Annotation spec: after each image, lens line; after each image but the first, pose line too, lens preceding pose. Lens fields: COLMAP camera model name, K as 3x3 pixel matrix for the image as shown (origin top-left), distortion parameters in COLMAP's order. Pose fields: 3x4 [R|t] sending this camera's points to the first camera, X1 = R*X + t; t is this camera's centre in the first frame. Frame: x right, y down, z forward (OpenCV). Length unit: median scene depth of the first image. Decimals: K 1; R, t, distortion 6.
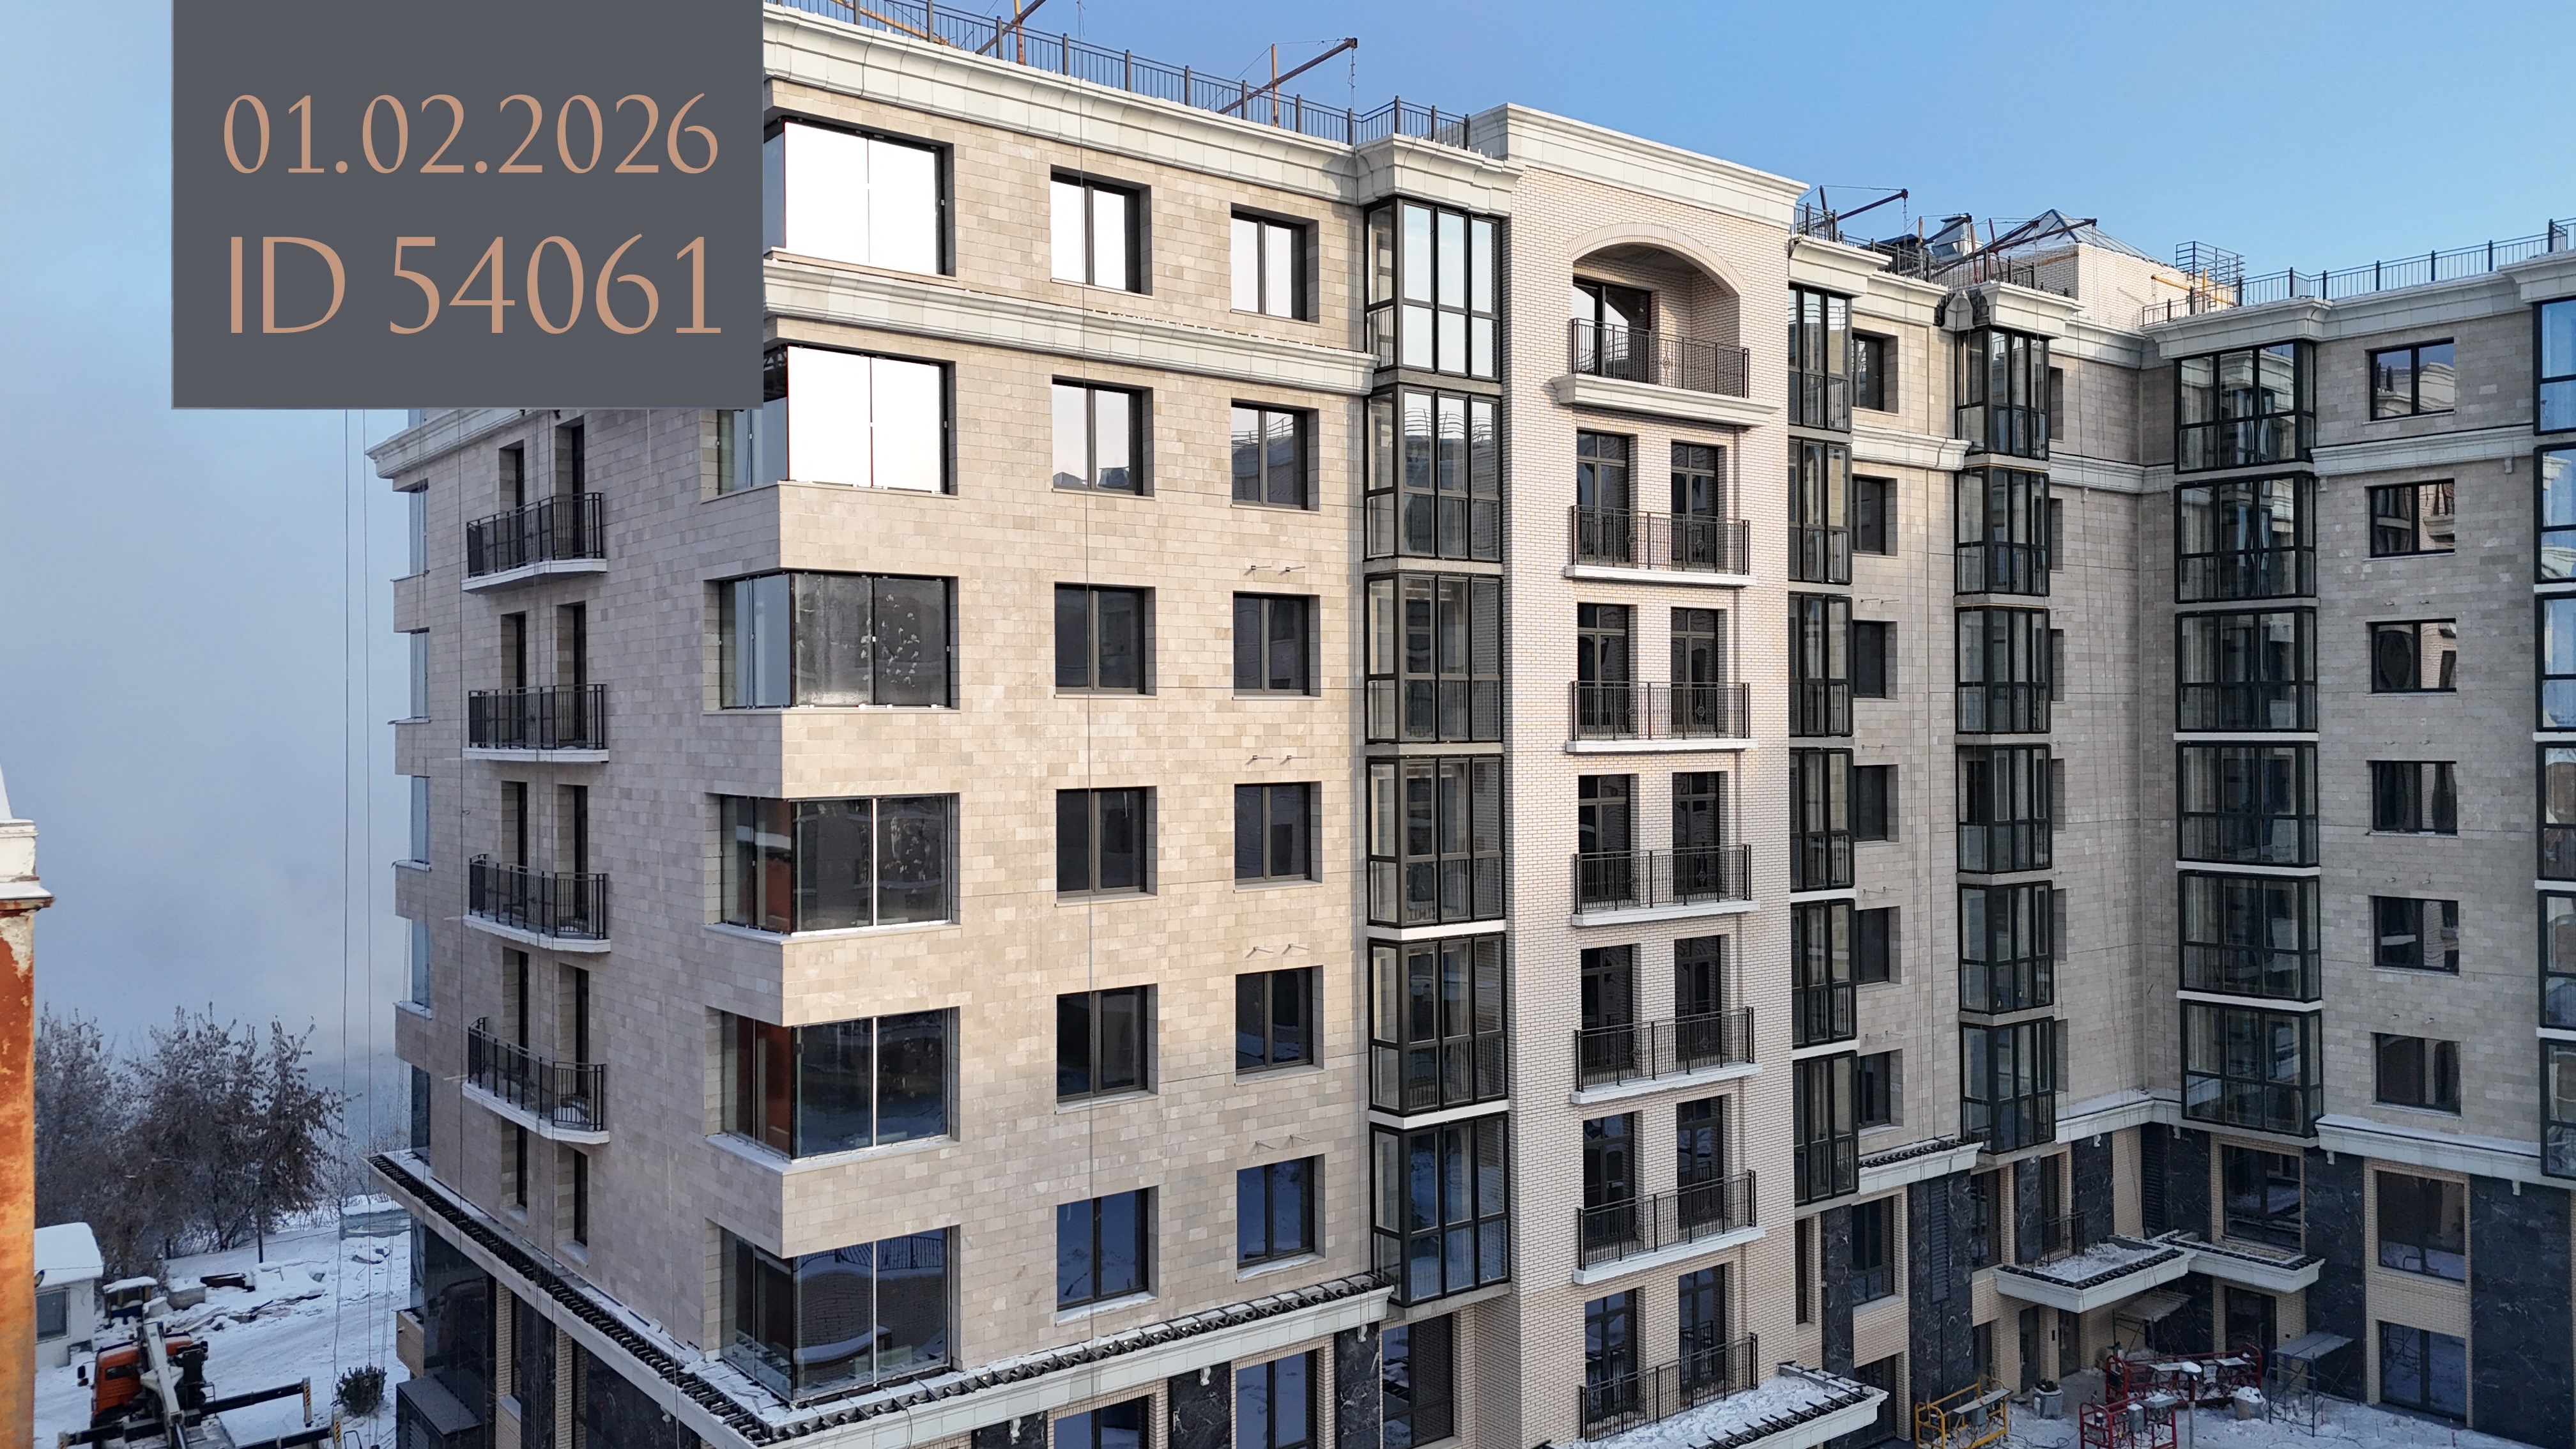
lens RADIAL K [[1858.2, 0, 1296.7], [0, 1858.2, 723.5], [0, 0, 1]] dist [0.096500, -0.089867]
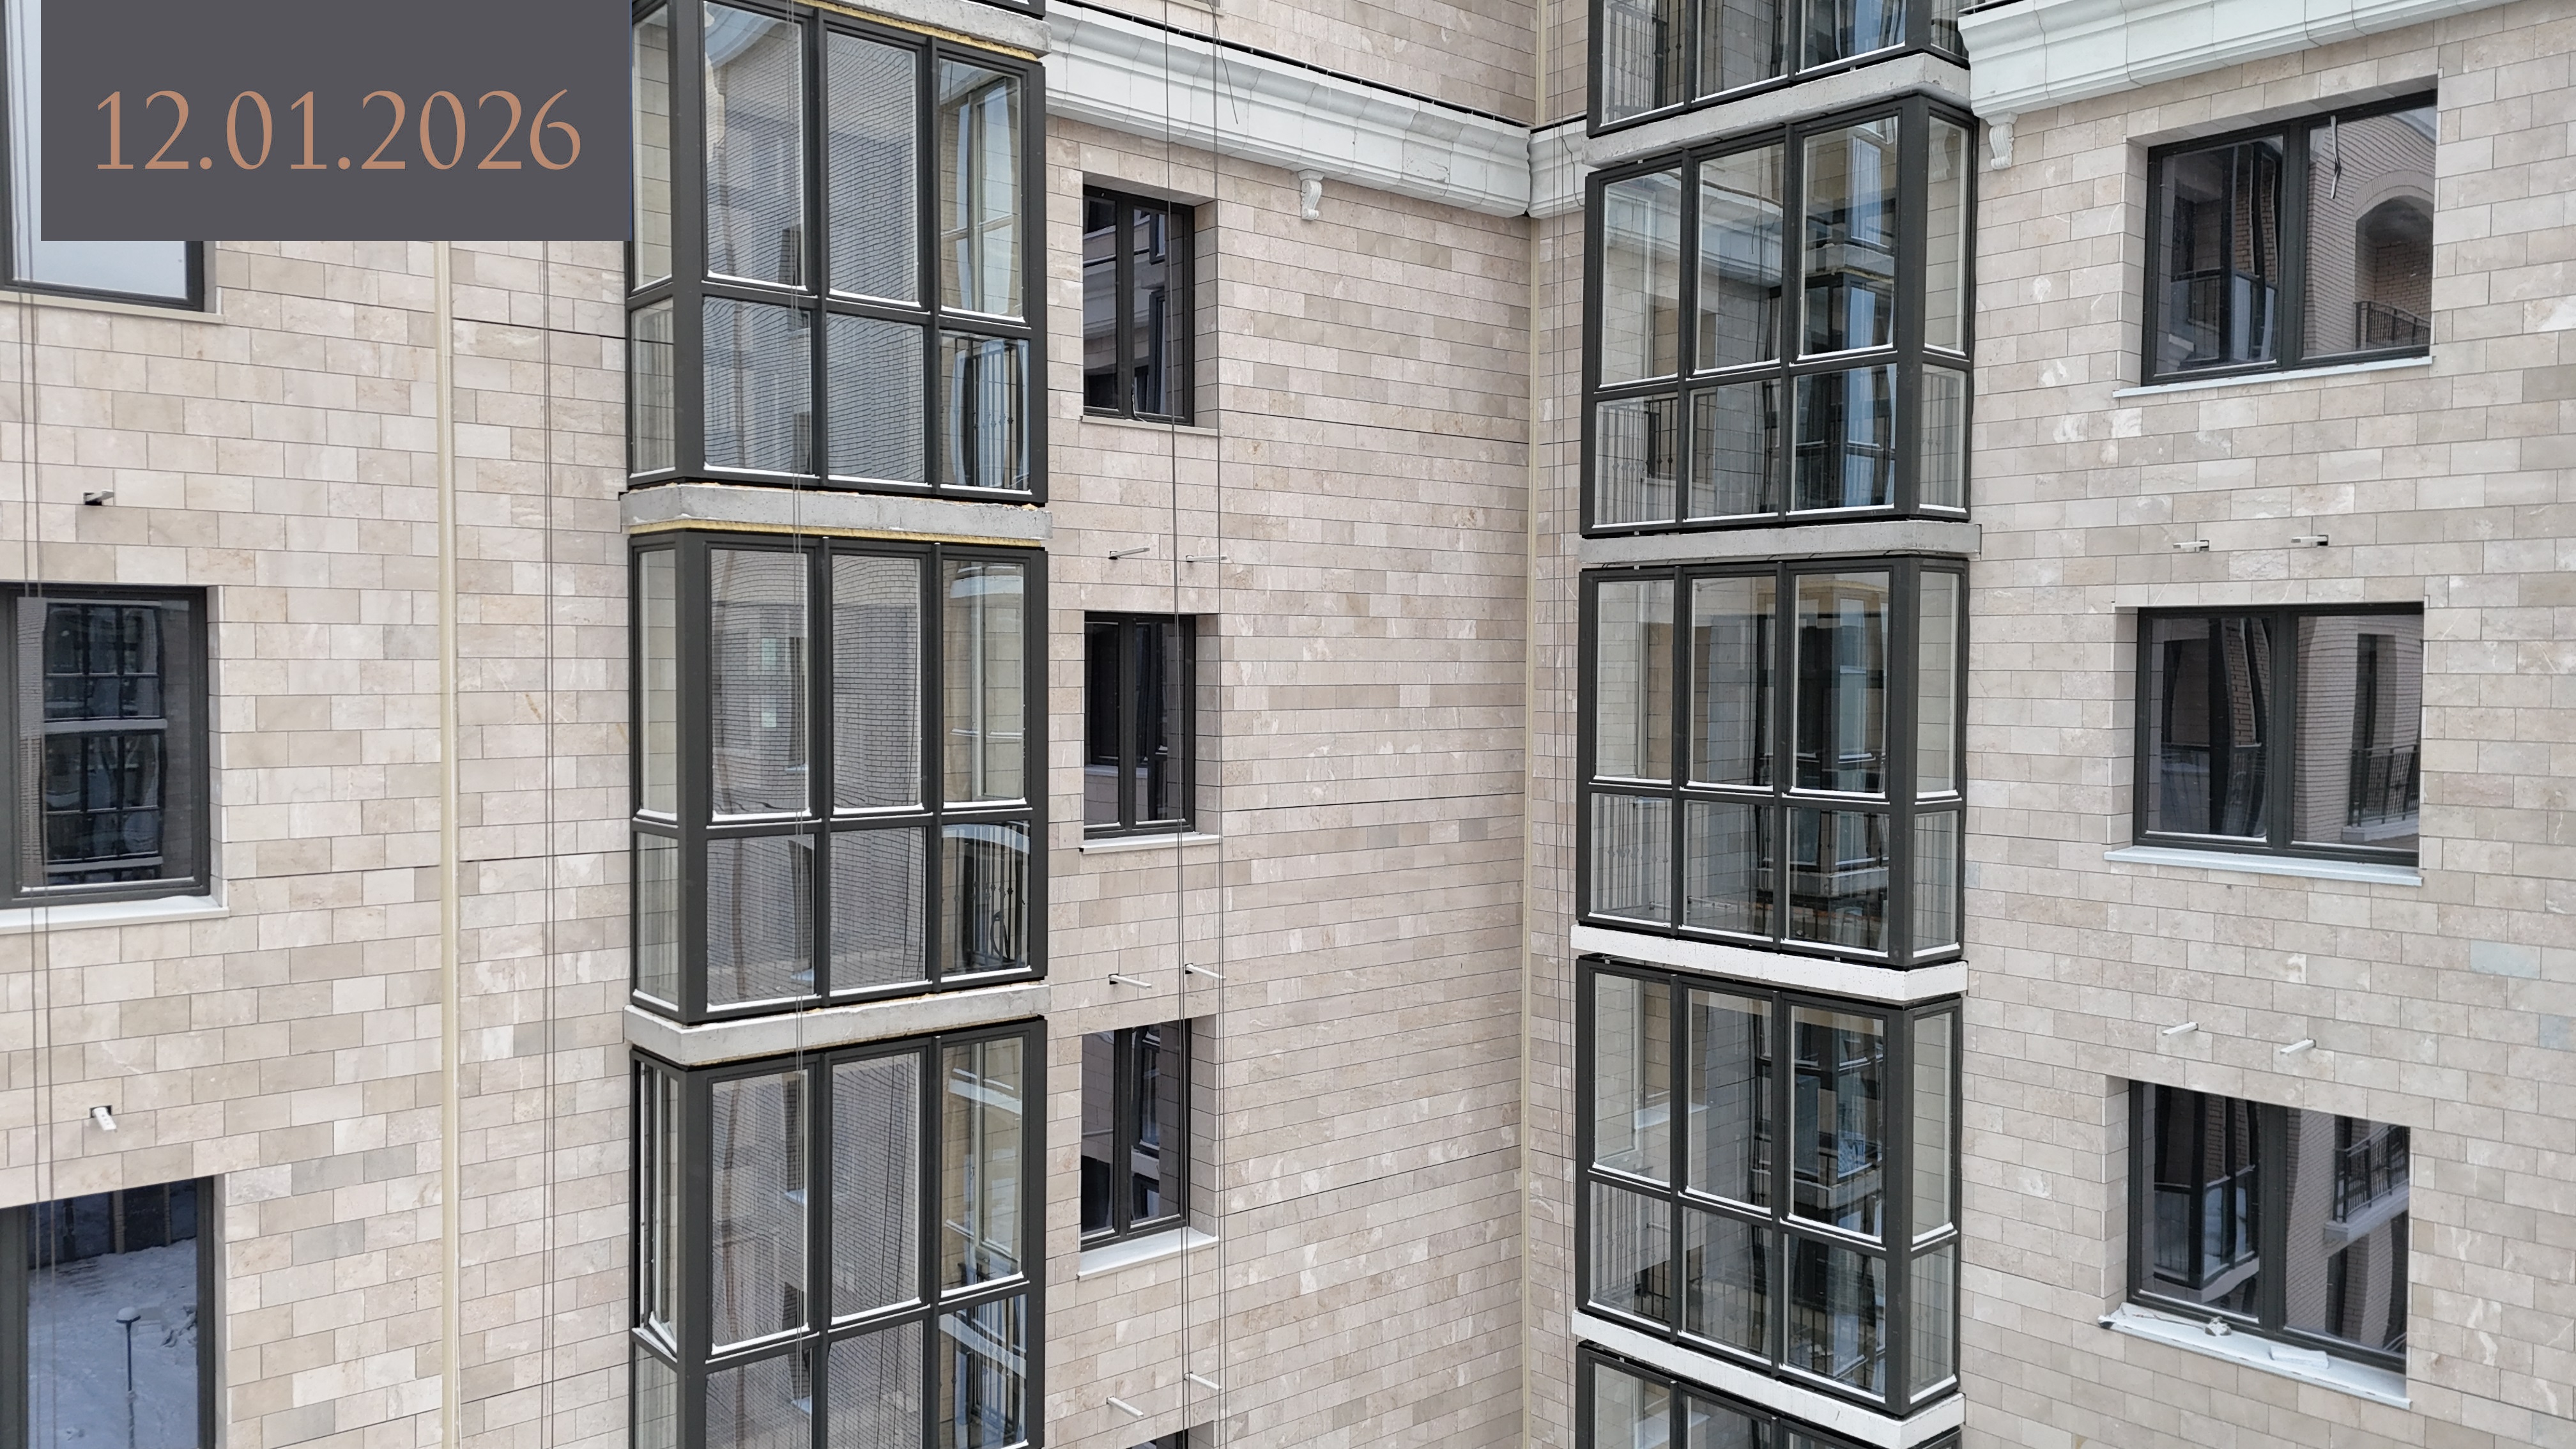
lens RADIAL K [[1858.2, 0, 1277.2], [0, 1858.2, 723.5], [0, 0, 1]] dist [0.096500, -0.089867]
pose [[0.999398, 0.010998, 0.032917, 0.511490], [-0.012182, 0.999277, 0.036009, -0.053621], [-0.032497, -0.036389, 0.998809, 0.858921]]
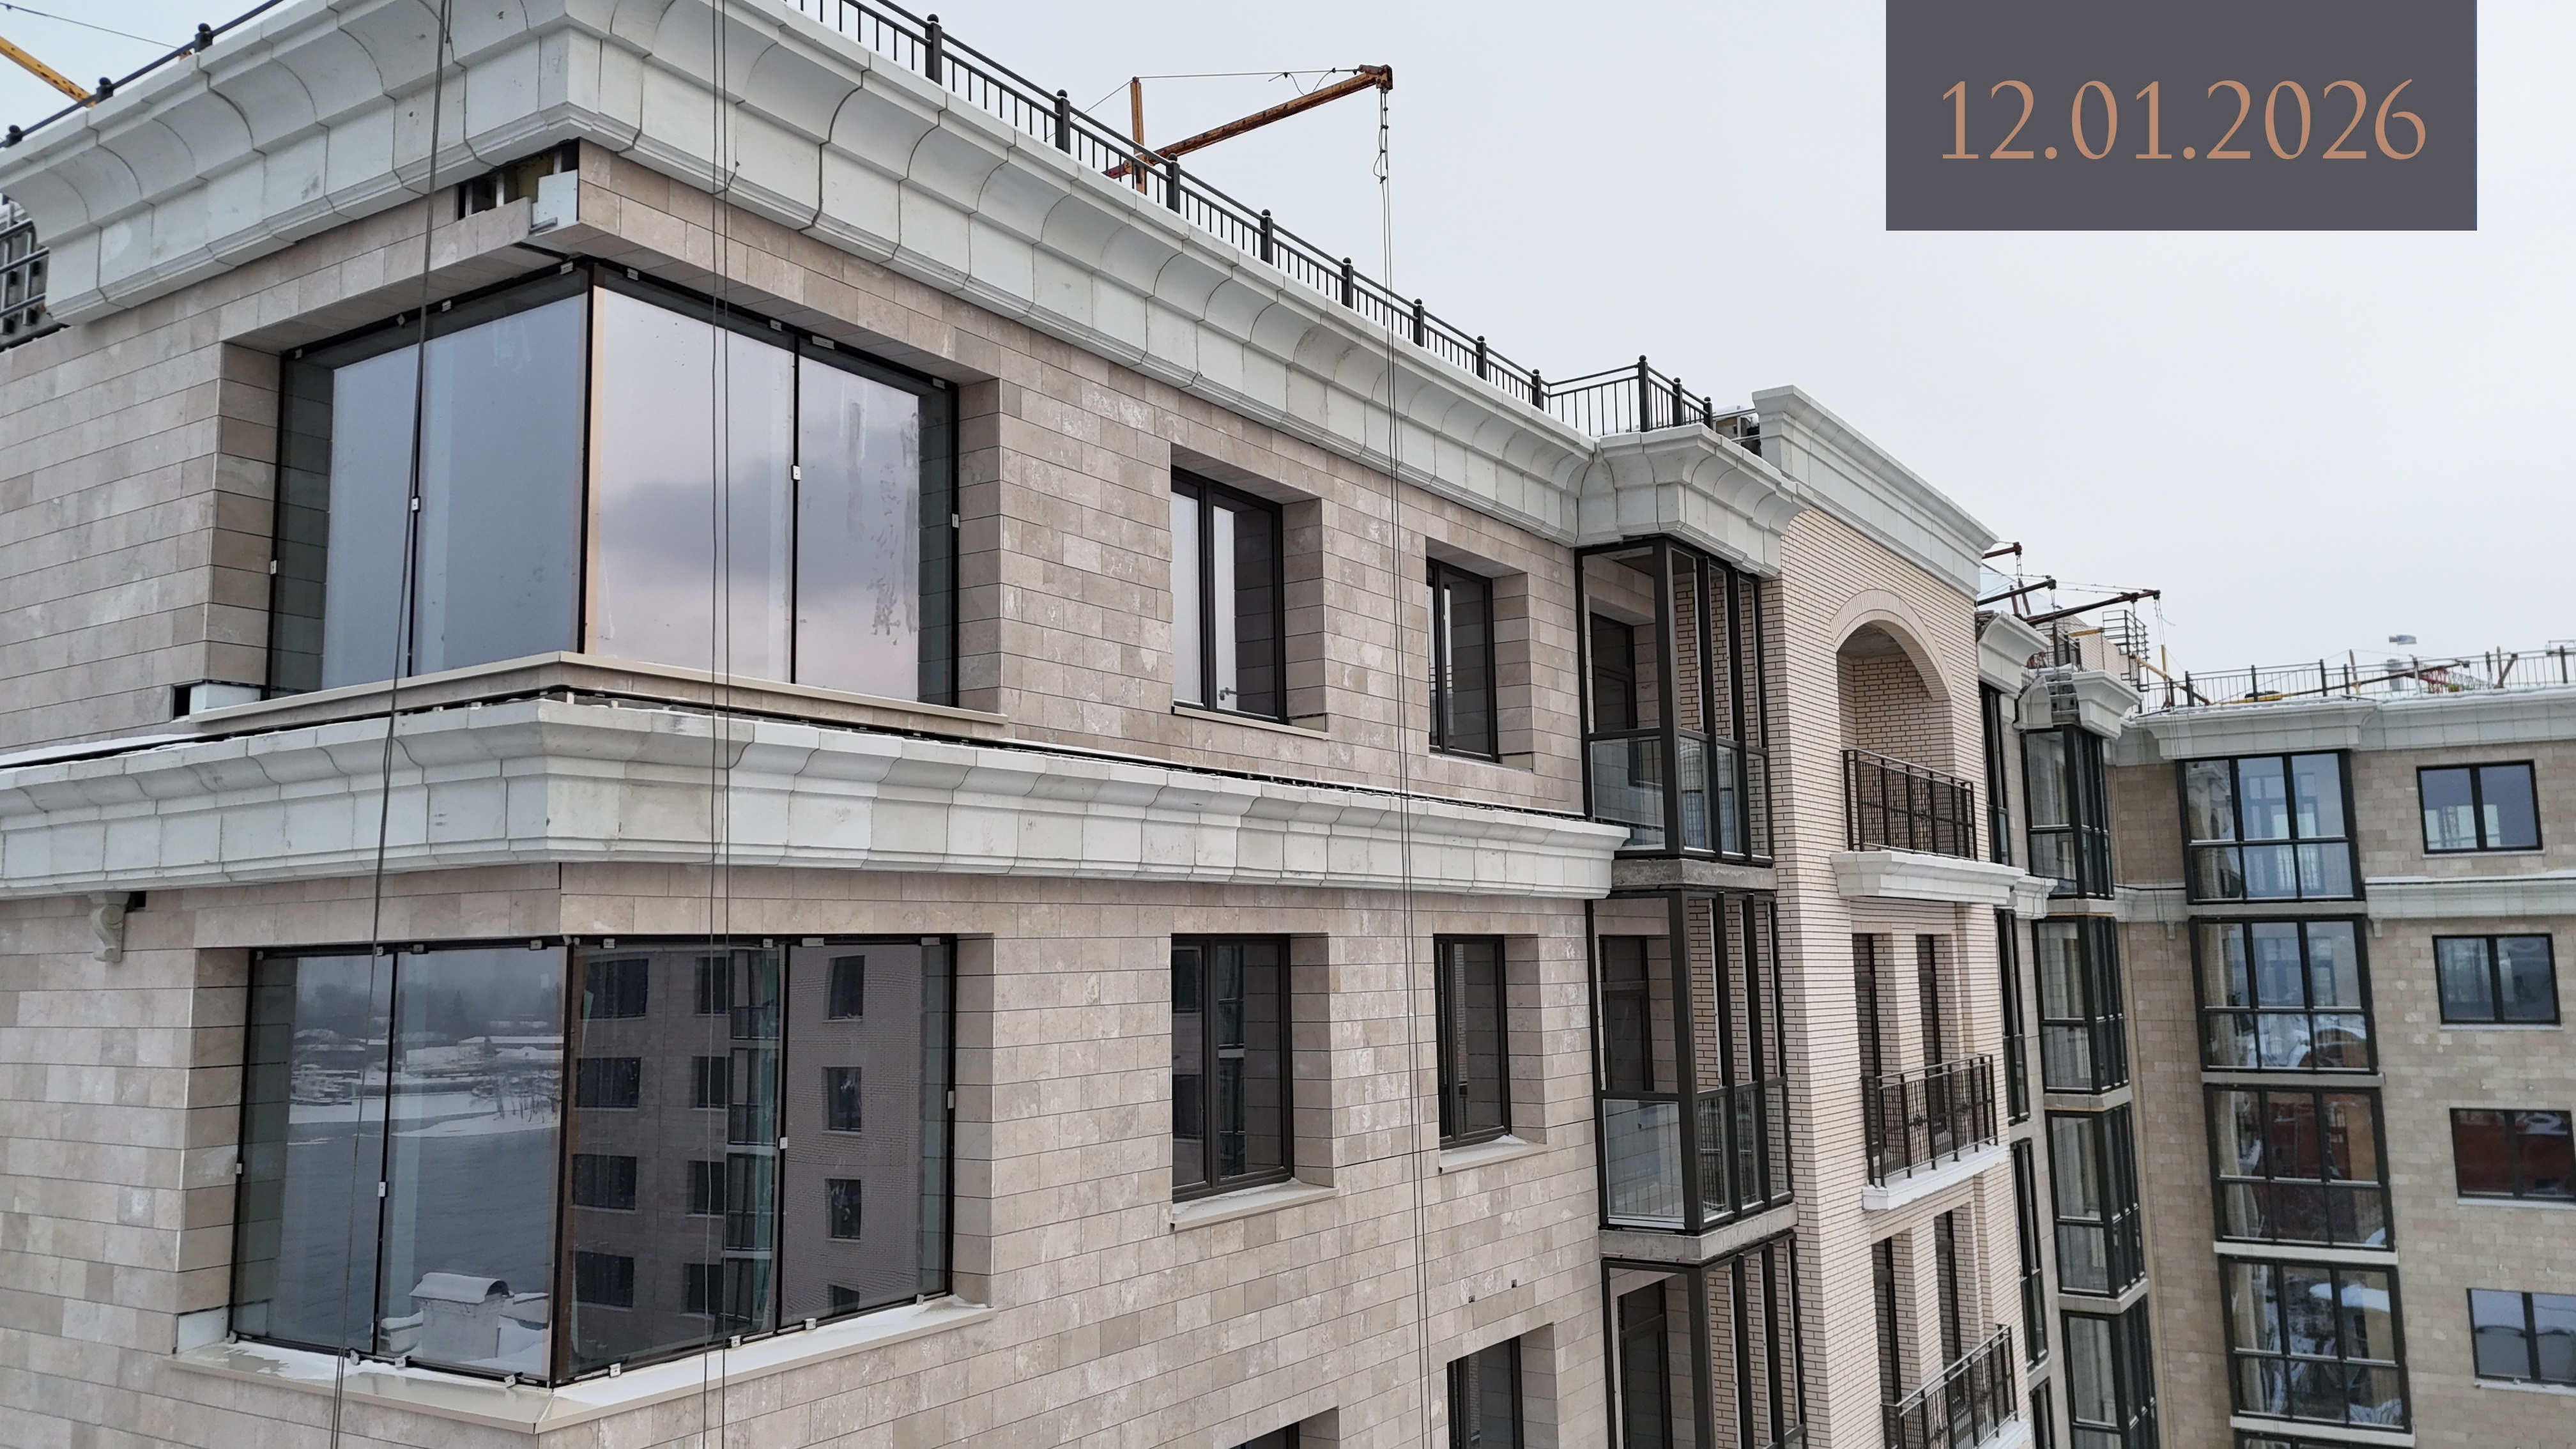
lens RADIAL K [[1858.2, 0, 1285.1], [0, 1858.2, 718.6], [0, 0, 1]] dist [0.096500, -0.089867]
pose [[0.948631, 0.031307, 0.314831, -0.183537], [0.010551, 0.991408, -0.130376, -0.139833], [-0.316208, 0.127001, 0.940151, 0.466533]]
